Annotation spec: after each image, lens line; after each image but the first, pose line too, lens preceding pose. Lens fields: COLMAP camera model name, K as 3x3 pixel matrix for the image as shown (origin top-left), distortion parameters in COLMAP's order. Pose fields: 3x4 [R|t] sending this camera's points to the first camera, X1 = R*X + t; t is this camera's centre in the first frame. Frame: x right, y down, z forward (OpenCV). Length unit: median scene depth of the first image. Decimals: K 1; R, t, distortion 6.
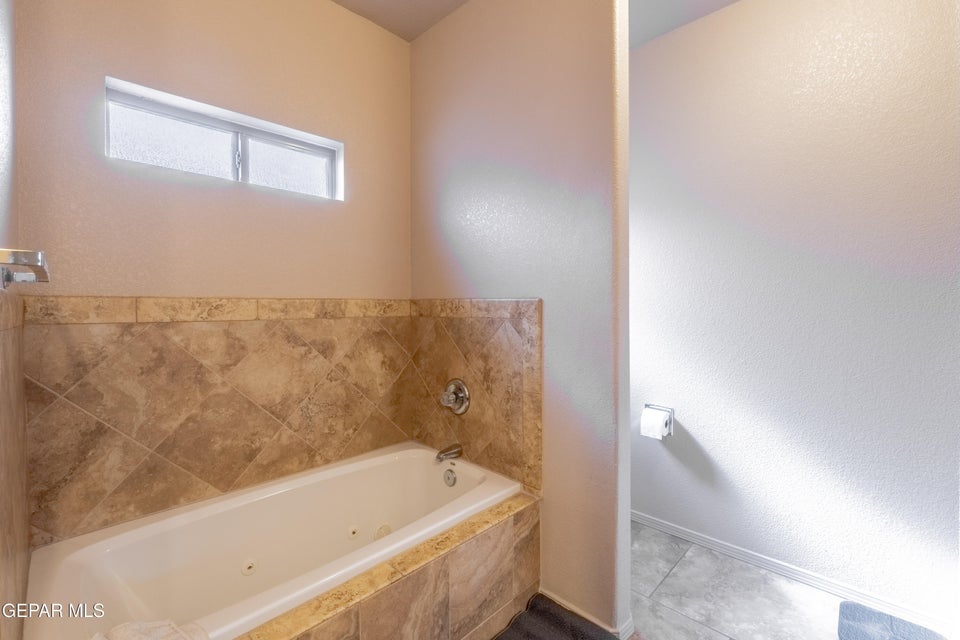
lens RADIAL K [[401.0, 0, 484.3], [0, 401.0, 310.3], [0, 0, 1]] dist [-0.008435, -0.000255]
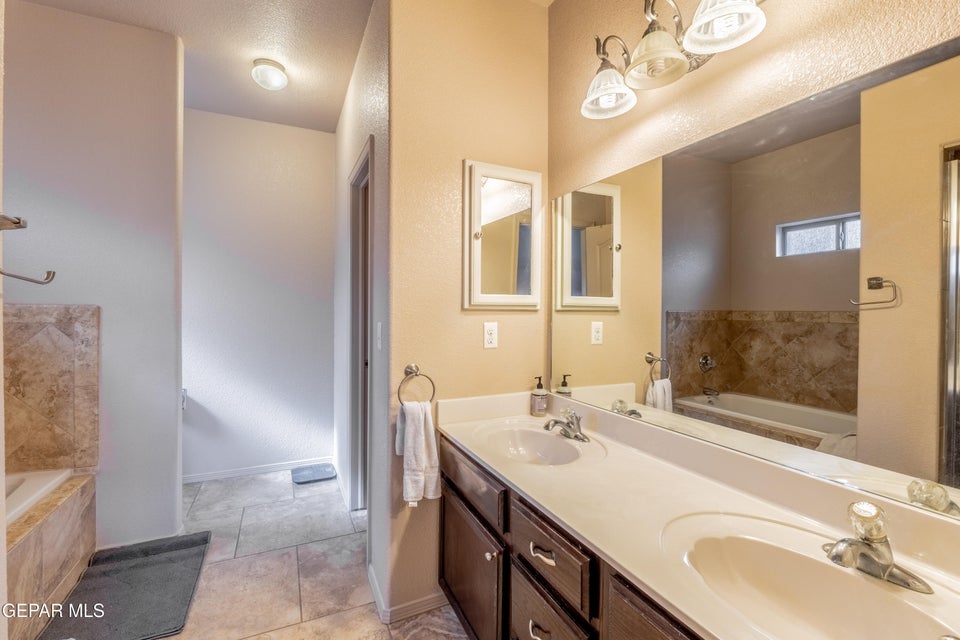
lens RADIAL K [[401.0, 0, 483.1], [0, 401.0, 312.9], [0, 0, 1]] dist [-0.008435, -0.000255]
pose [[0.322651, -0.001836, 0.946516, -0.608474], [-0.002440, 0.999993, 0.002772, -0.013632], [-0.946515, -0.003203, 0.322644, -0.474509]]
